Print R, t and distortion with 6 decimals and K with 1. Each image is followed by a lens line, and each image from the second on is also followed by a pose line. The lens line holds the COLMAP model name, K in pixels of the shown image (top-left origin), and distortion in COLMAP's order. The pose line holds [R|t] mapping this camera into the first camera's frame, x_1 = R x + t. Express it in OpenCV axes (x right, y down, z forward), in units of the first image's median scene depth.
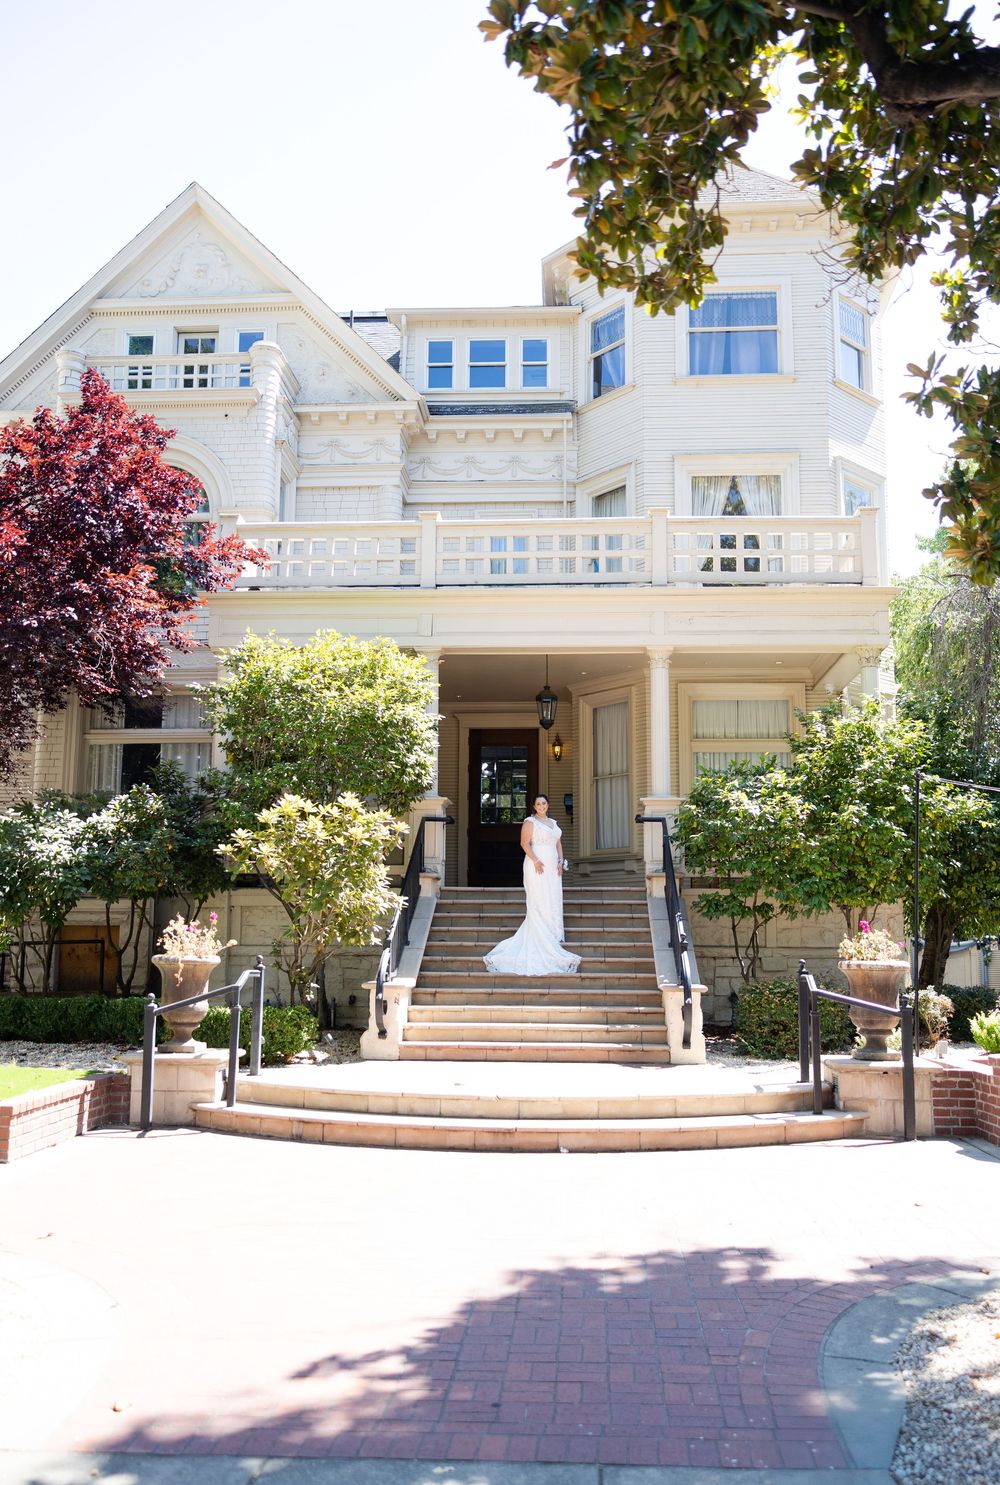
lens RADIAL K [[1270.5, 0, 500.9], [0, 1270.5, 745.2], [0, 0, 1]] dist [-0.002583, -0.000335]
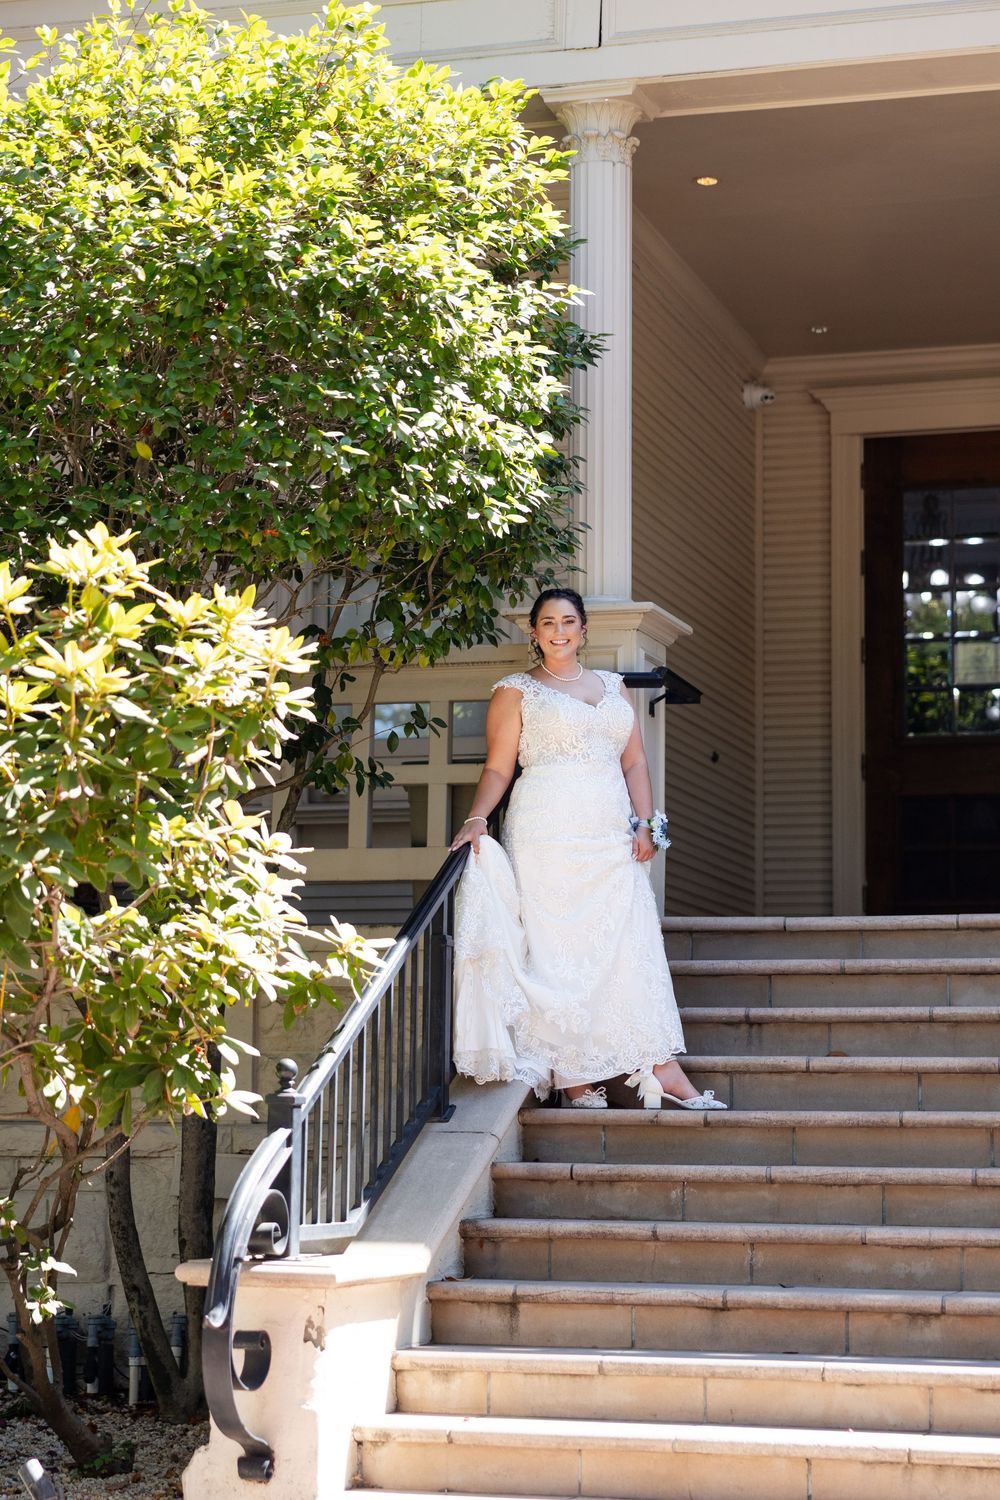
lens RADIAL K [[2990.8, 0, 500.1], [0, 2990.8, 748.5], [0, 0, 1]] dist [0.033825, 0.000000]
pose [[0.969296, -0.029275, -0.244147, 0.099611], [0.035592, 0.999135, 0.021501, 0.067270], [0.243307, -0.029531, 0.969500, 0.401158]]
